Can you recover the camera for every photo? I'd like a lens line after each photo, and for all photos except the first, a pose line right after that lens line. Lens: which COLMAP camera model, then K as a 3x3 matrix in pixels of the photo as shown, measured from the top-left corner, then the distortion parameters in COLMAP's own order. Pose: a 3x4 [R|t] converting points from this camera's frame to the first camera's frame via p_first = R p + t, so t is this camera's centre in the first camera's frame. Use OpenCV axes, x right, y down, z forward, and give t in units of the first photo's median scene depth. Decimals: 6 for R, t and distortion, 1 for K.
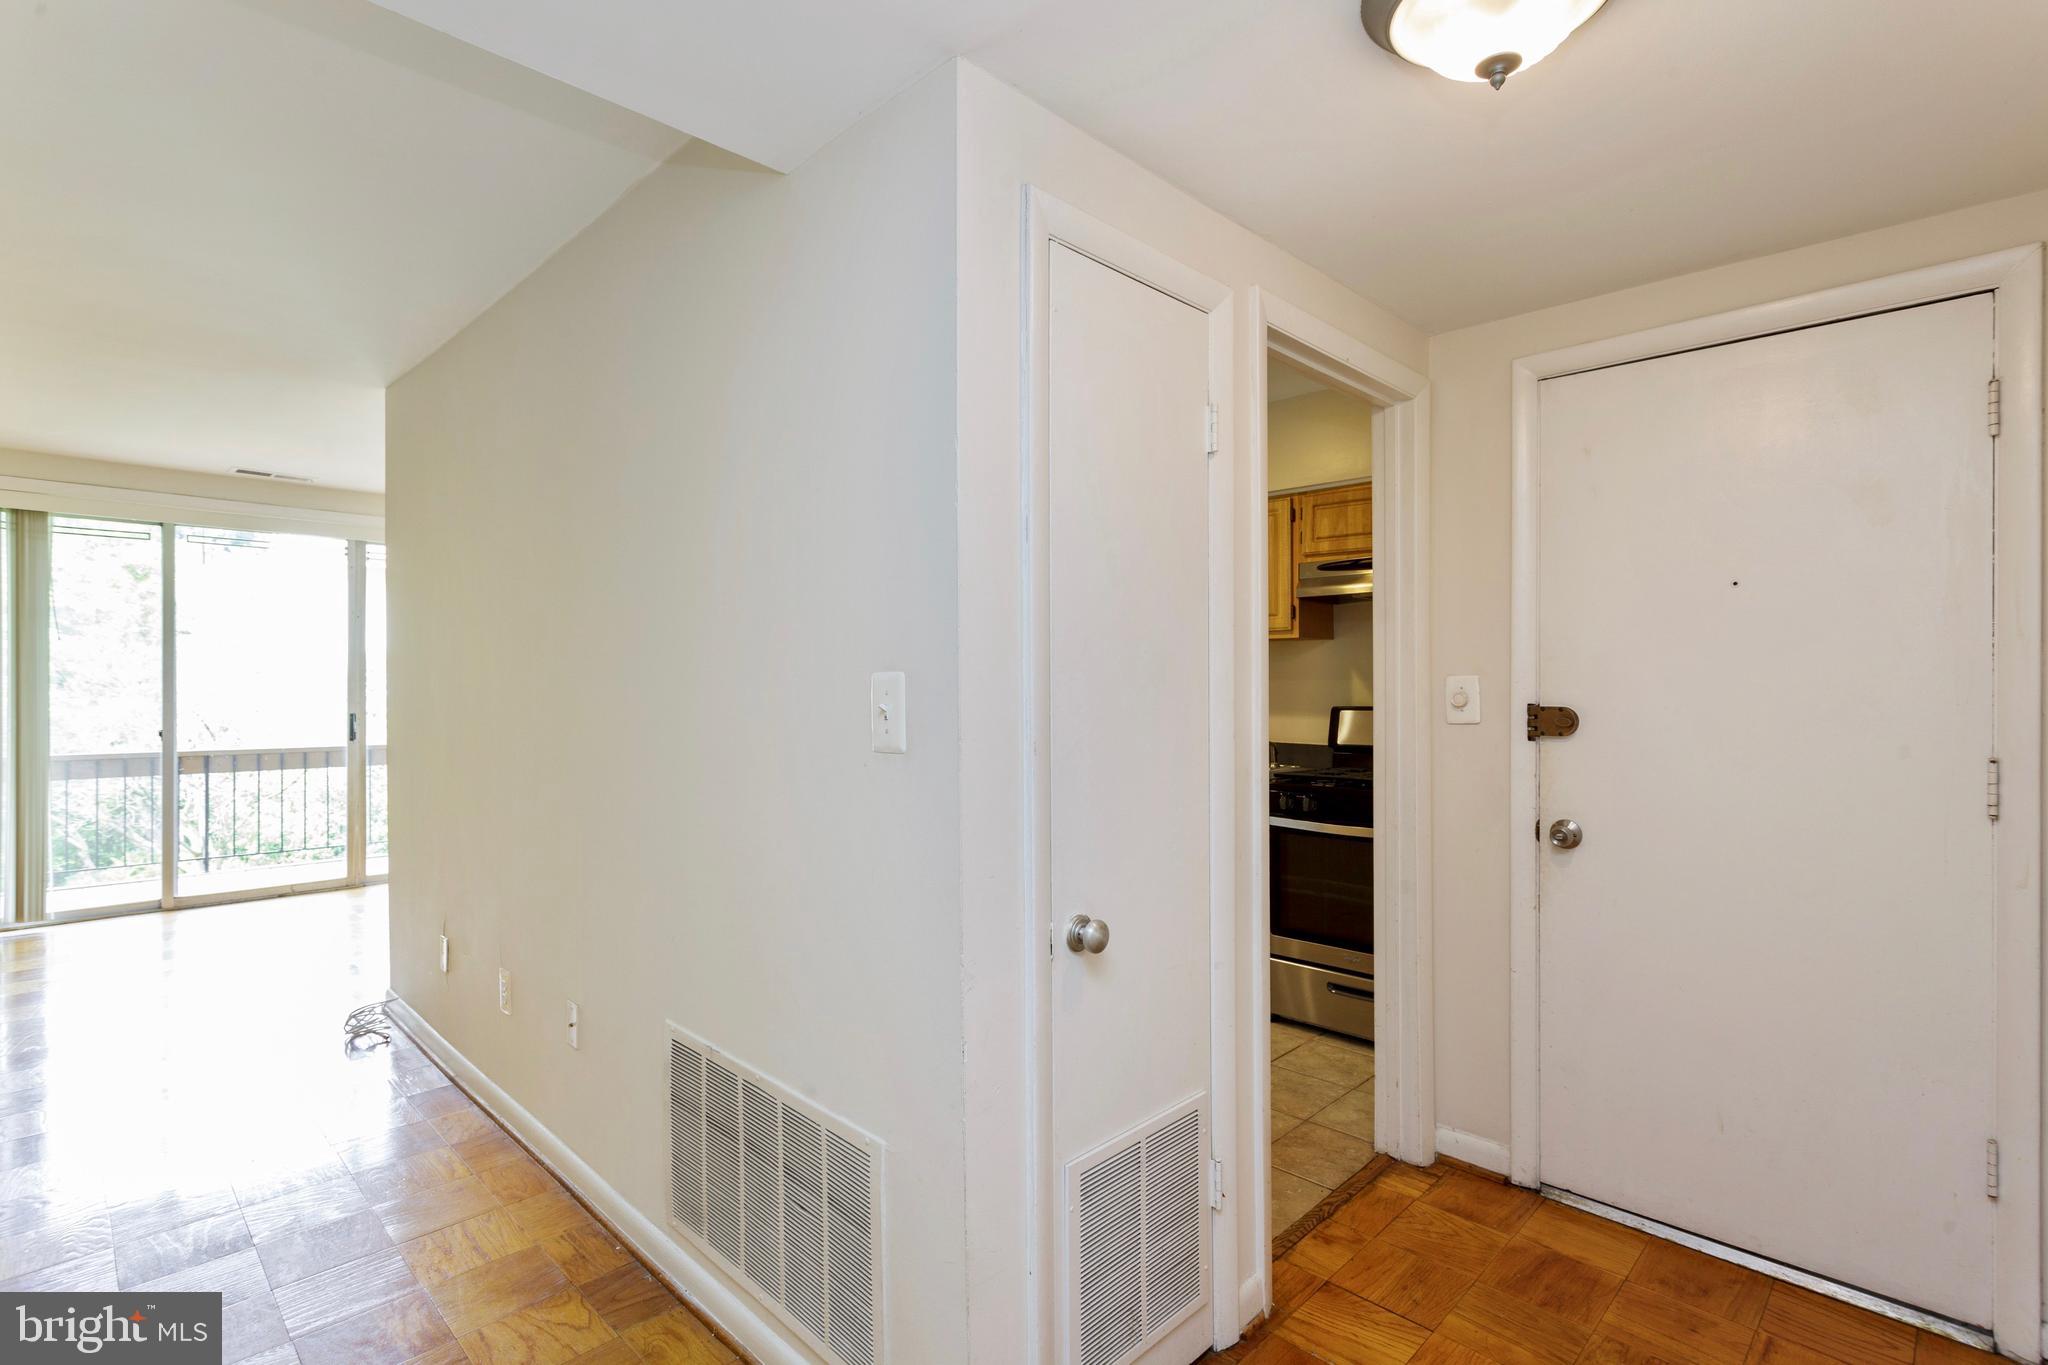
lens RADIAL K [[973.7, 0, 1024.0], [0, 973.7, 682.5], [0, 0, 1]] dist [0.004239, 0.001413]
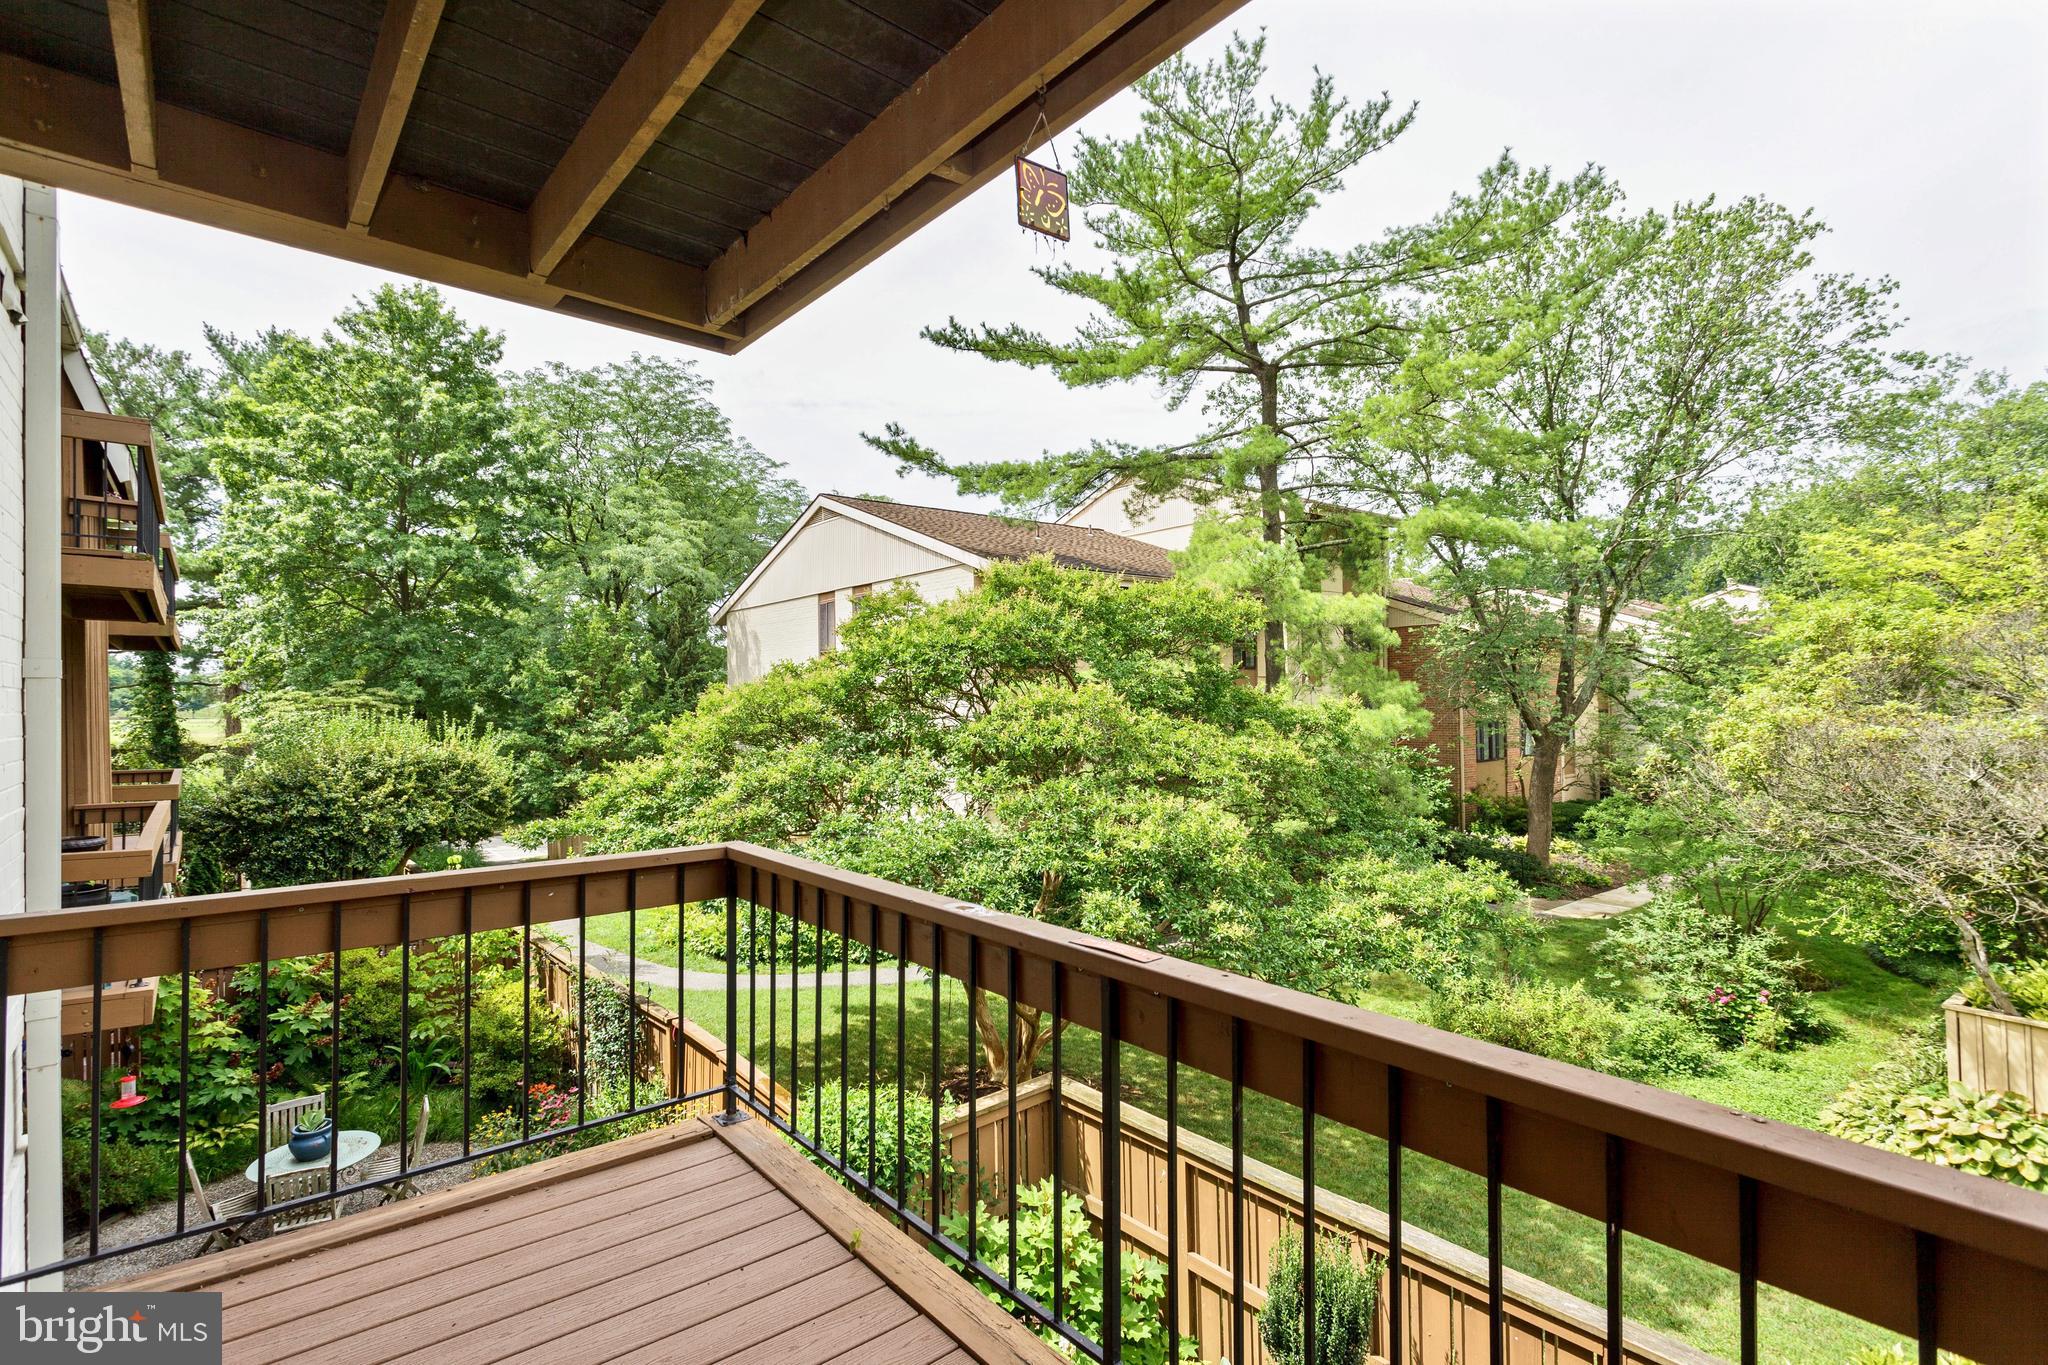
lens RADIAL K [[965.1, 0, 1021.5], [0, 965.1, 692.5], [0, 0, 1]] dist [0.002201, 0.000535]
pose [[-0.099164, -0.008254, -0.995037, -0.803363], [0.006042, 0.999942, -0.008897, 0.003659], [0.995053, -0.006895, -0.099109, 1.388086]]
